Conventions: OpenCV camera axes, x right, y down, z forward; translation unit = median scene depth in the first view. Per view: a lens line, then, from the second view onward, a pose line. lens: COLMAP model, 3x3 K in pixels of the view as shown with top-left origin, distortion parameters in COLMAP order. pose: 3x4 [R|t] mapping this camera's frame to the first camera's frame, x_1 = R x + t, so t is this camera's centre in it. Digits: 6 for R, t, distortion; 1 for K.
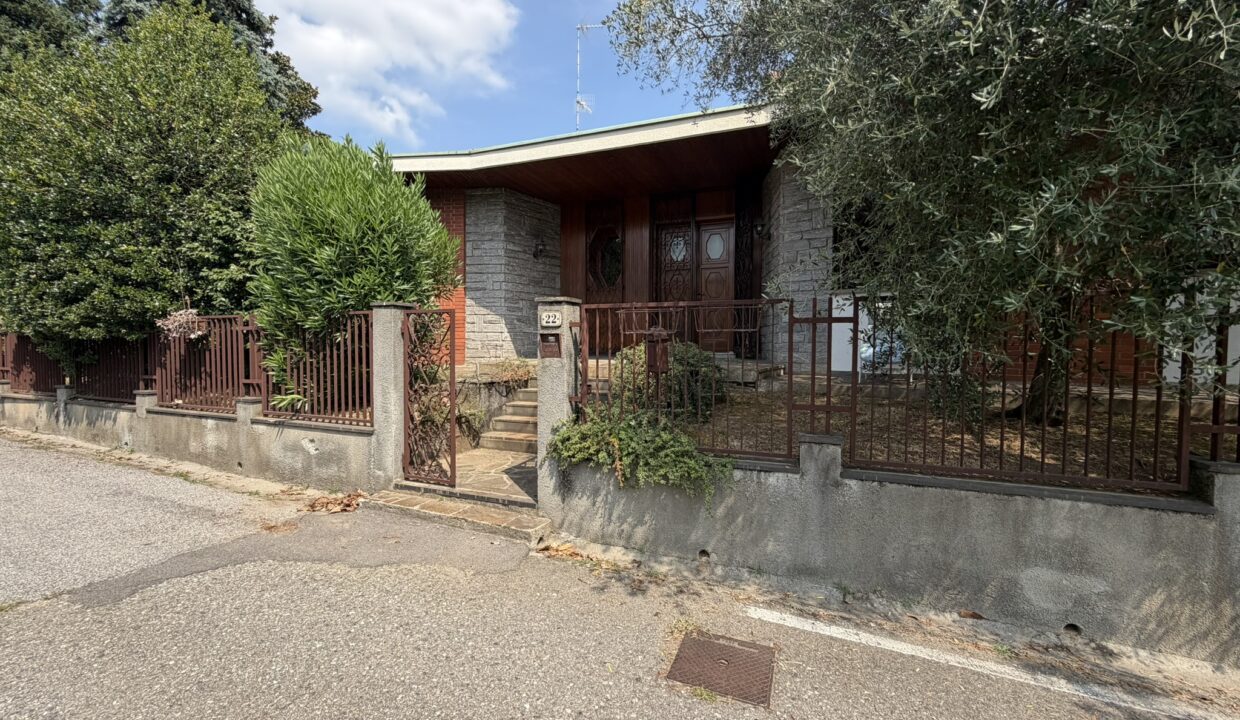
lens RADIAL K [[494.5, 0, 615.8], [0, 494.5, 355.6], [0, 0, 1]] dist [0.000809, 0.000061]
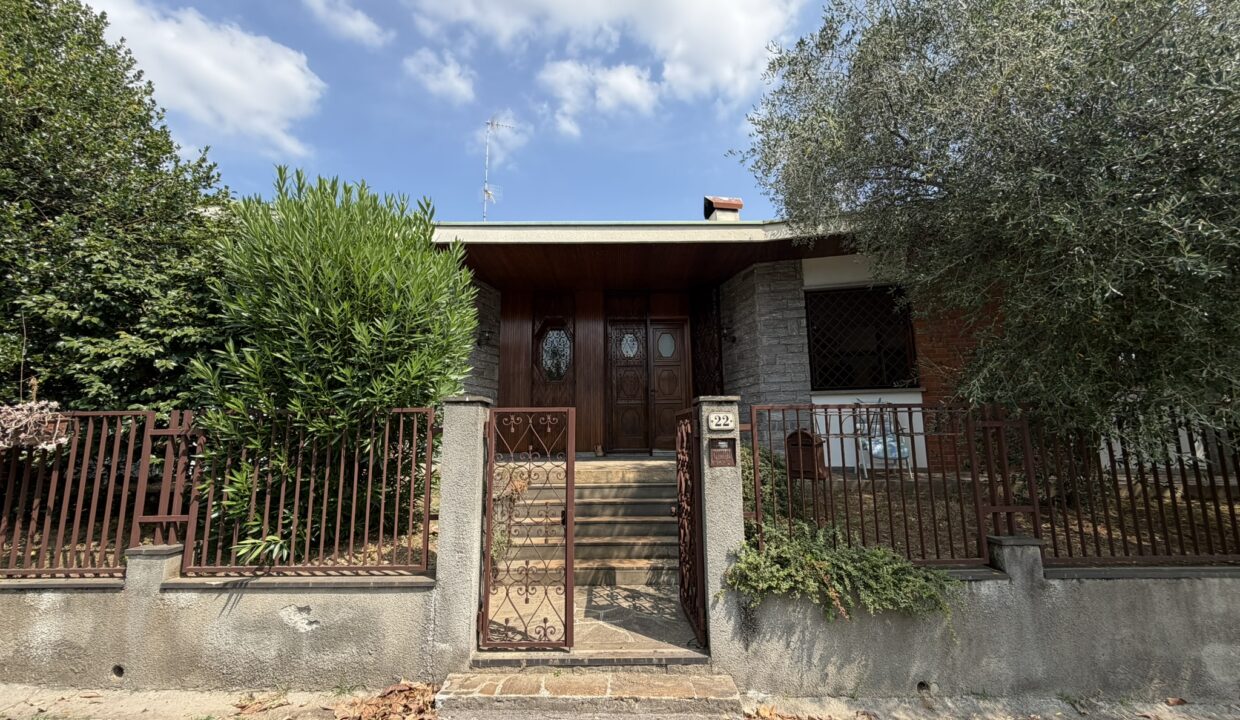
lens RADIAL K [[494.5, 0, 615.8], [0, 494.5, 355.6], [0, 0, 1]] dist [0.000809, 0.000061]
pose [[0.926650, 0.048934, 0.372727, -0.535143], [0.021889, 0.982787, -0.183443, -0.026996], [-0.375288, 0.178146, 0.909628, 0.220404]]
